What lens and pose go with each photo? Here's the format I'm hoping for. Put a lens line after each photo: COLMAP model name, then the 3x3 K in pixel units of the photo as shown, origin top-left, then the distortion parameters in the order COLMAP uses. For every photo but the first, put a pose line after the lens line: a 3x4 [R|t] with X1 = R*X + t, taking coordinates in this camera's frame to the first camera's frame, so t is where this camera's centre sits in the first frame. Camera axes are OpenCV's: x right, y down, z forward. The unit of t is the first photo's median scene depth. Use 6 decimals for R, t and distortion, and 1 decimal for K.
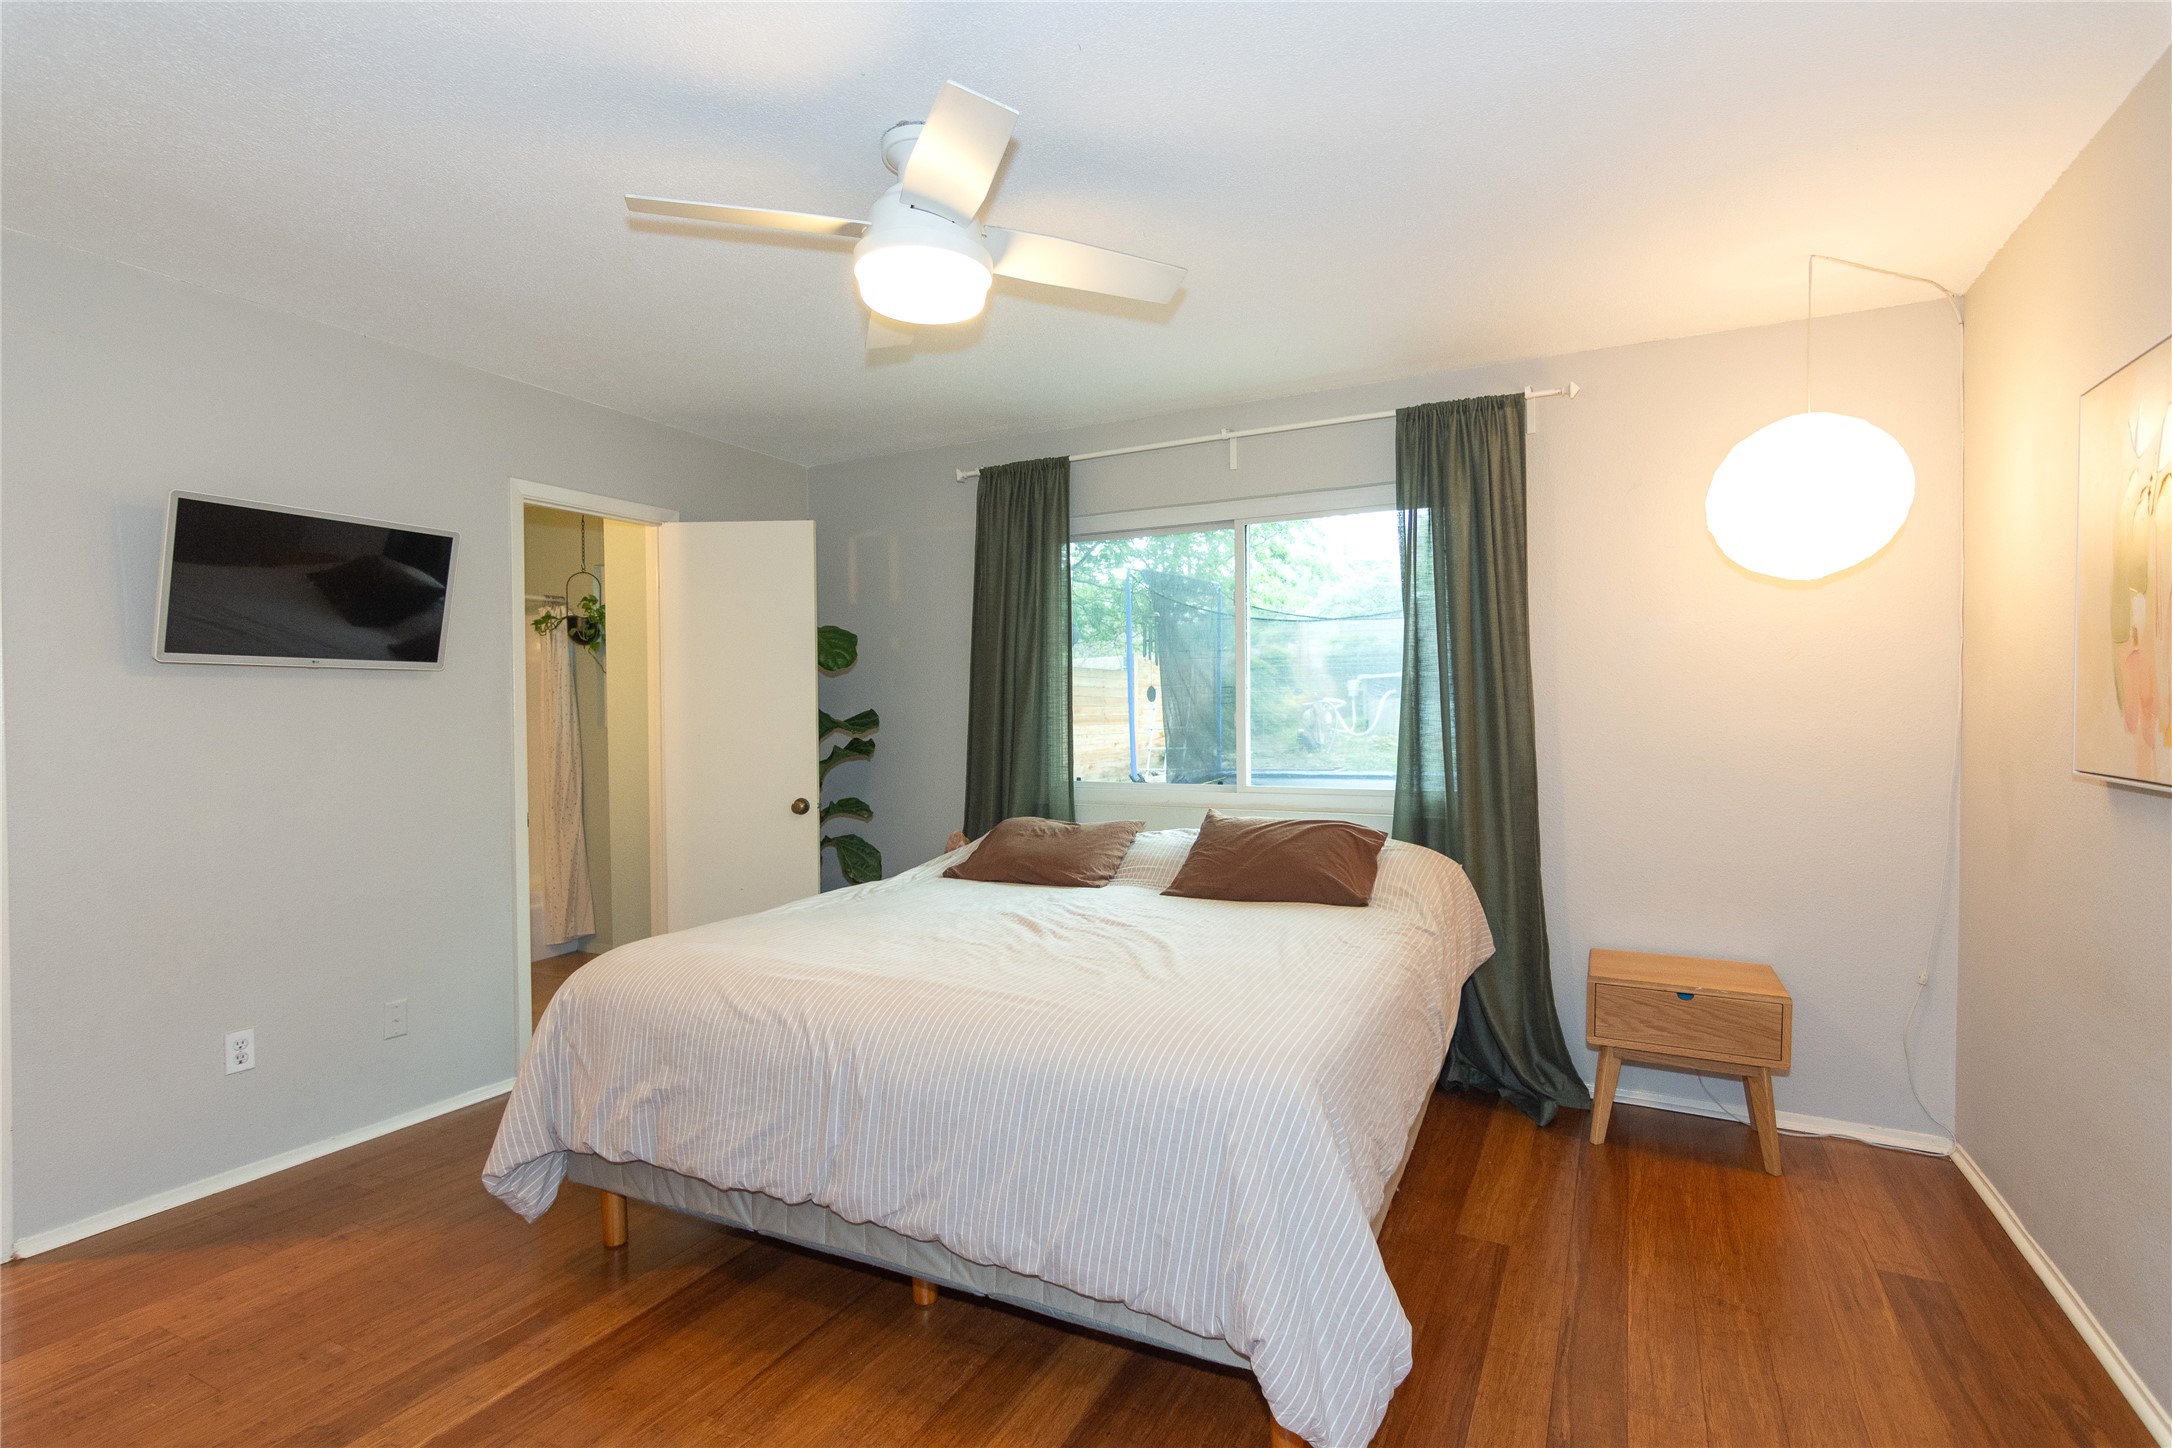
lens RADIAL K [[1074.6, 0, 1086.7], [0, 1074.6, 715.1], [0, 0, 1]] dist [-0.004734, 0.000163]
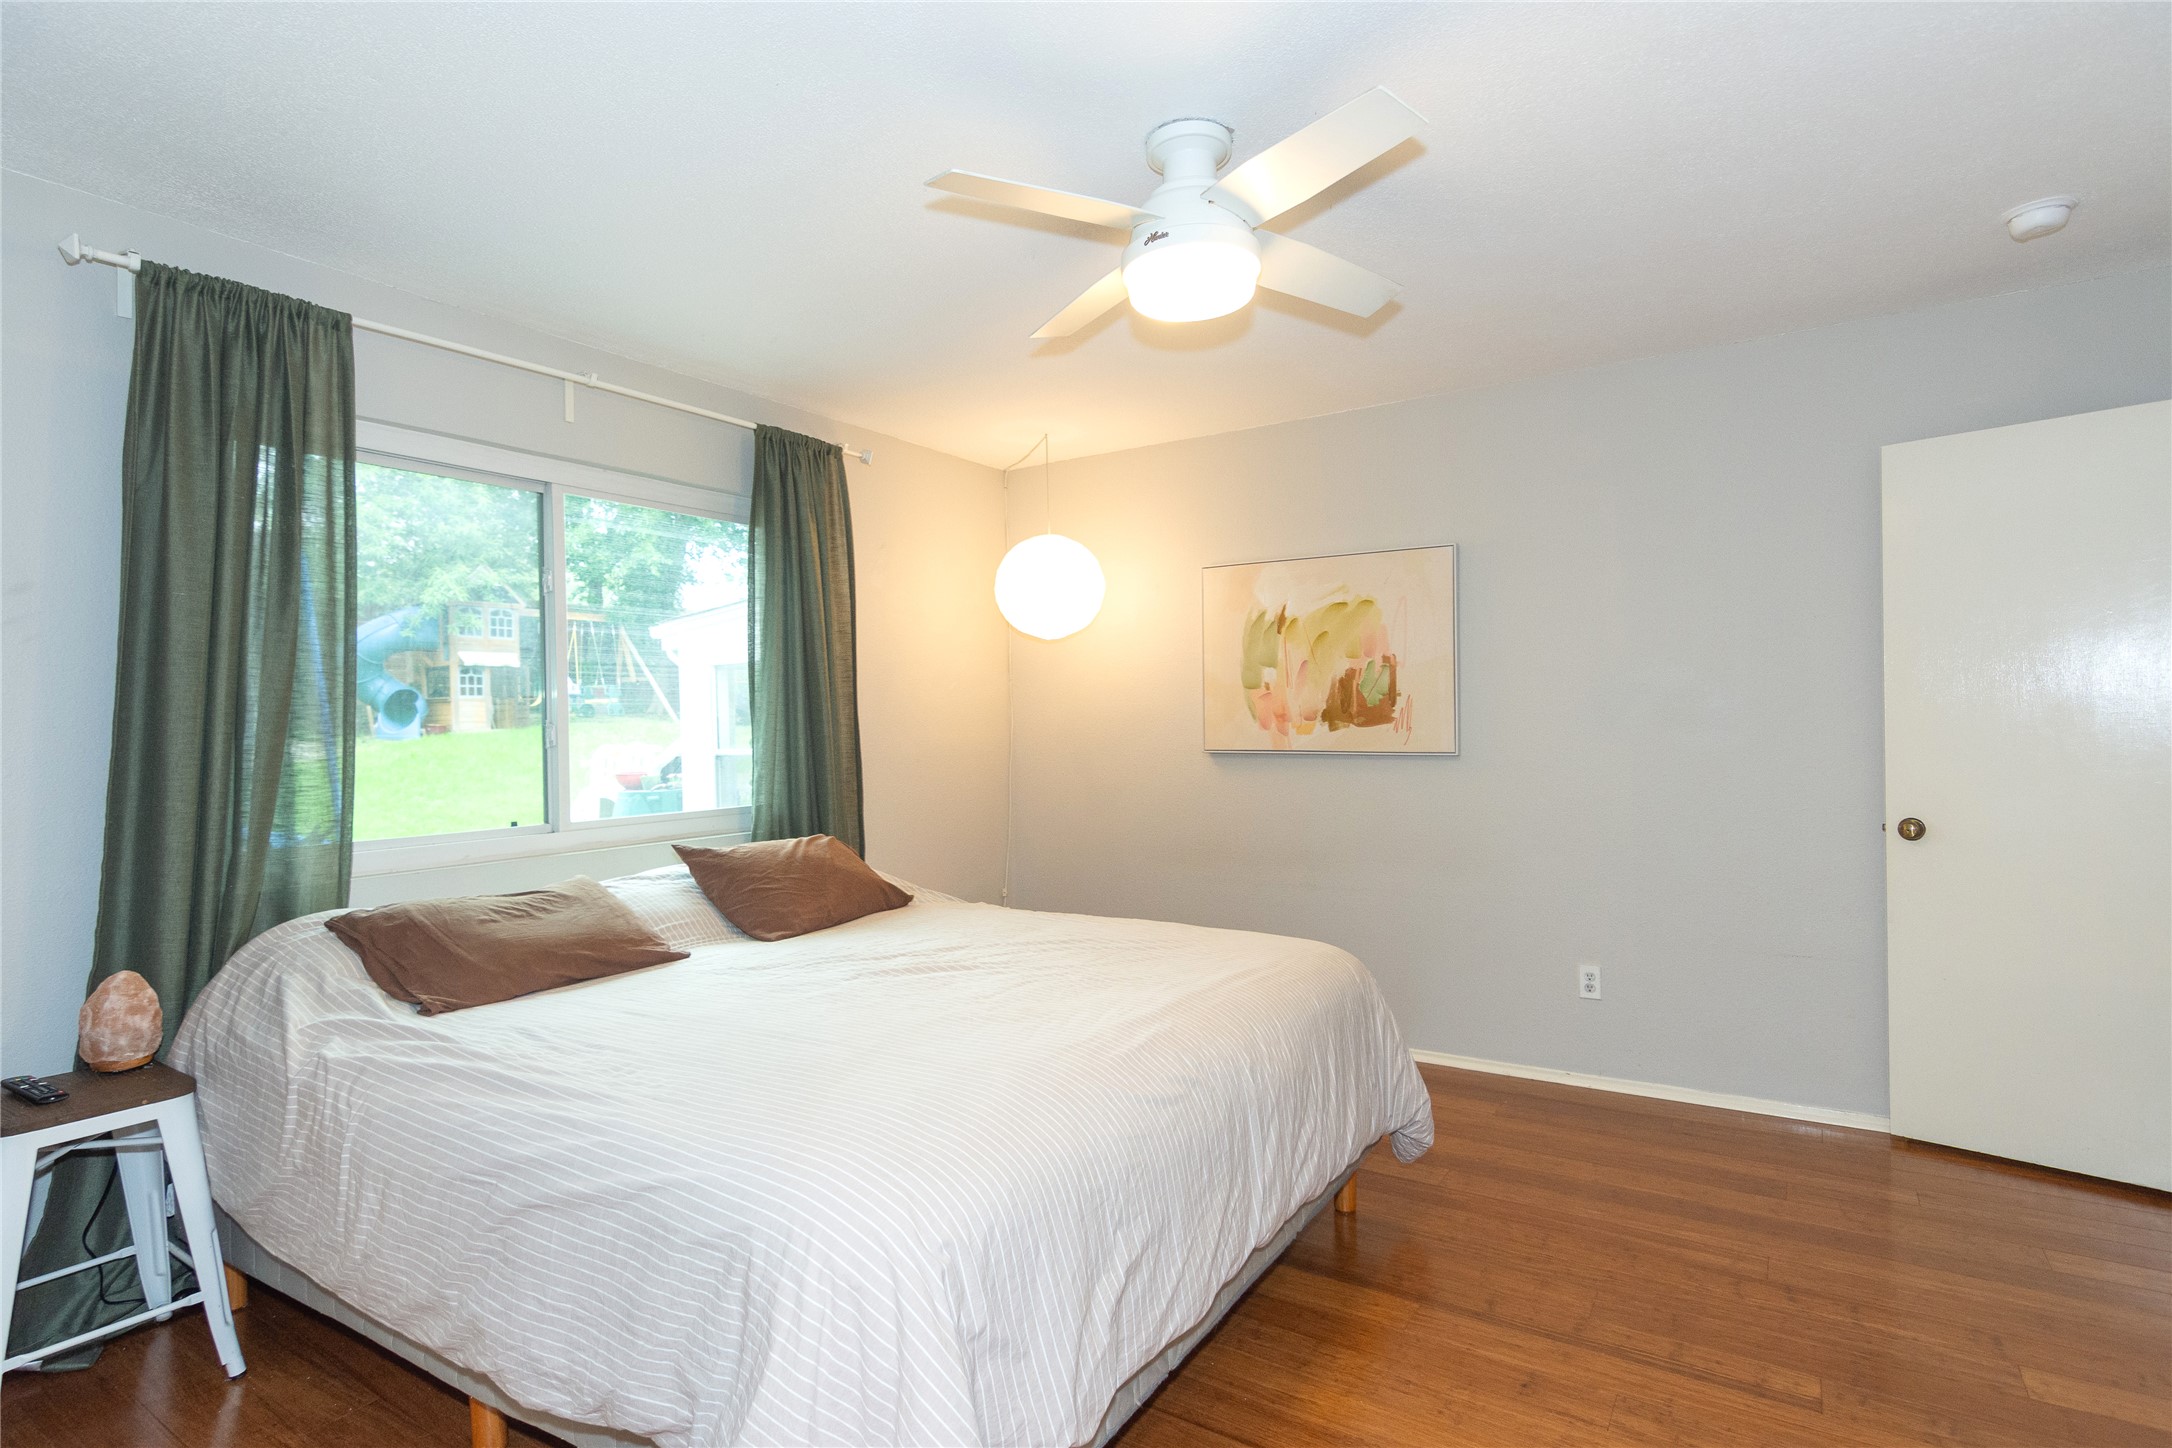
lens RADIAL K [[1074.6, 0, 1079.5], [0, 1074.6, 726.8], [0, 0, 1]] dist [-0.004734, 0.000163]
pose [[0.085382, -0.005477, 0.996333, -0.670972], [0.015957, 0.999864, 0.004129, -0.001311], [-0.996221, 0.015546, 0.085458, 0.607024]]
